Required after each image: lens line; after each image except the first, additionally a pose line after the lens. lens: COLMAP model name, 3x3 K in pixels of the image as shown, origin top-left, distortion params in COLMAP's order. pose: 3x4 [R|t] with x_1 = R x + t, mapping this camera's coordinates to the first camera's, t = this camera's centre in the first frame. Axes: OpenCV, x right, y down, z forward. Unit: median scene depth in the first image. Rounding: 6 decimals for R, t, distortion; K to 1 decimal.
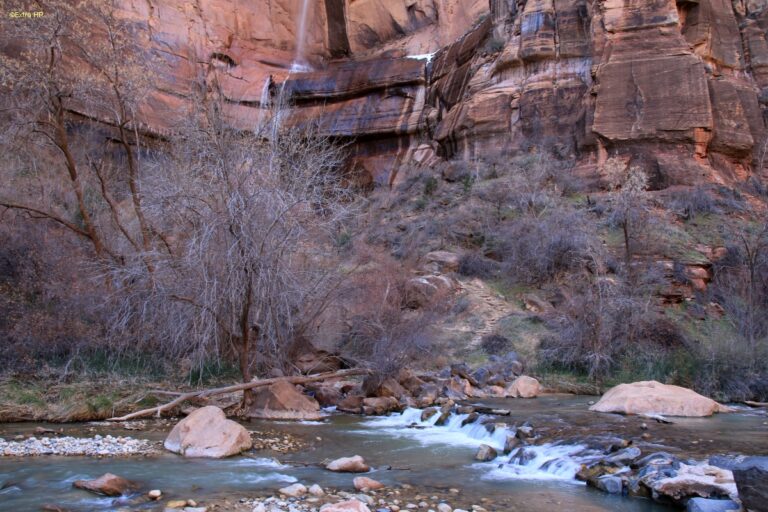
lens RADIAL K [[640.8, 0, 384.0], [0, 640.8, 256.0], [0, 0, 1]] dist [-0.044499, 0.002547]
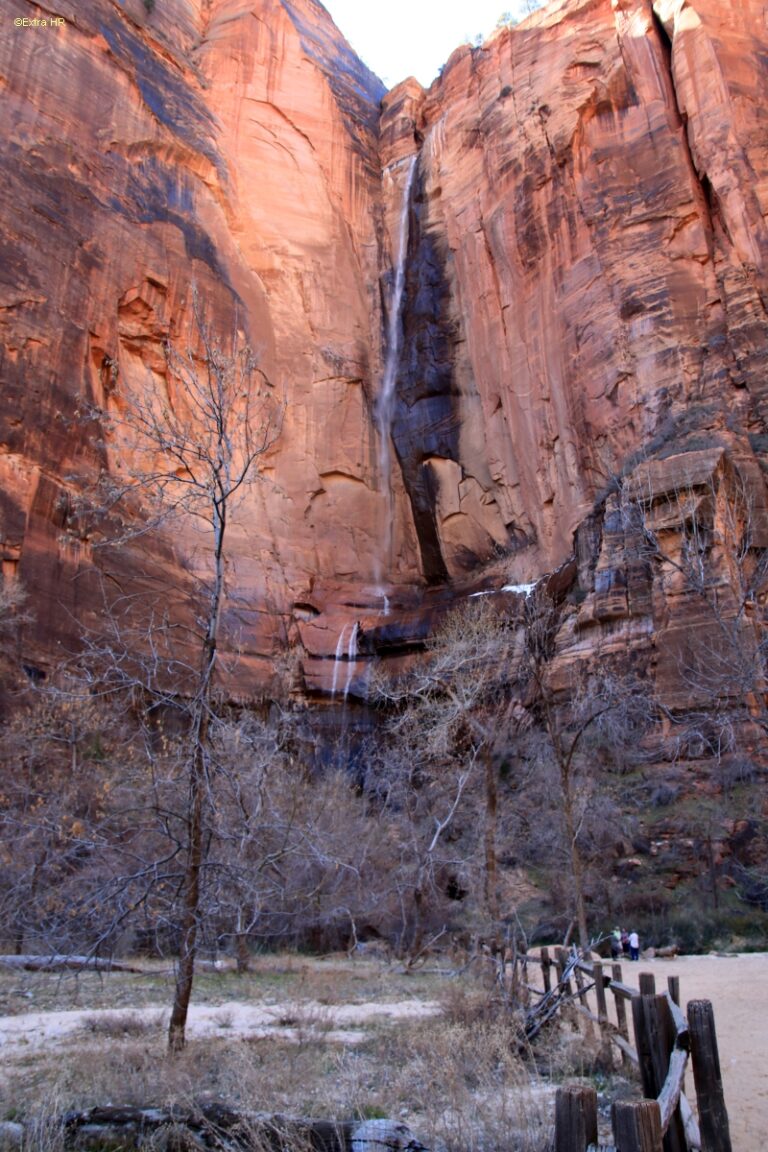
lens RADIAL K [[961.2, 0, 384.0], [0, 961.2, 576.0], [0, 0, 1]] dist [-0.044499, 0.002547]
pose [[0.979526, -0.115482, -0.164902, 0.131138], [0.075934, 0.970547, -0.228630, -0.053265], [0.186447, 0.211428, 0.959445, -0.448229]]
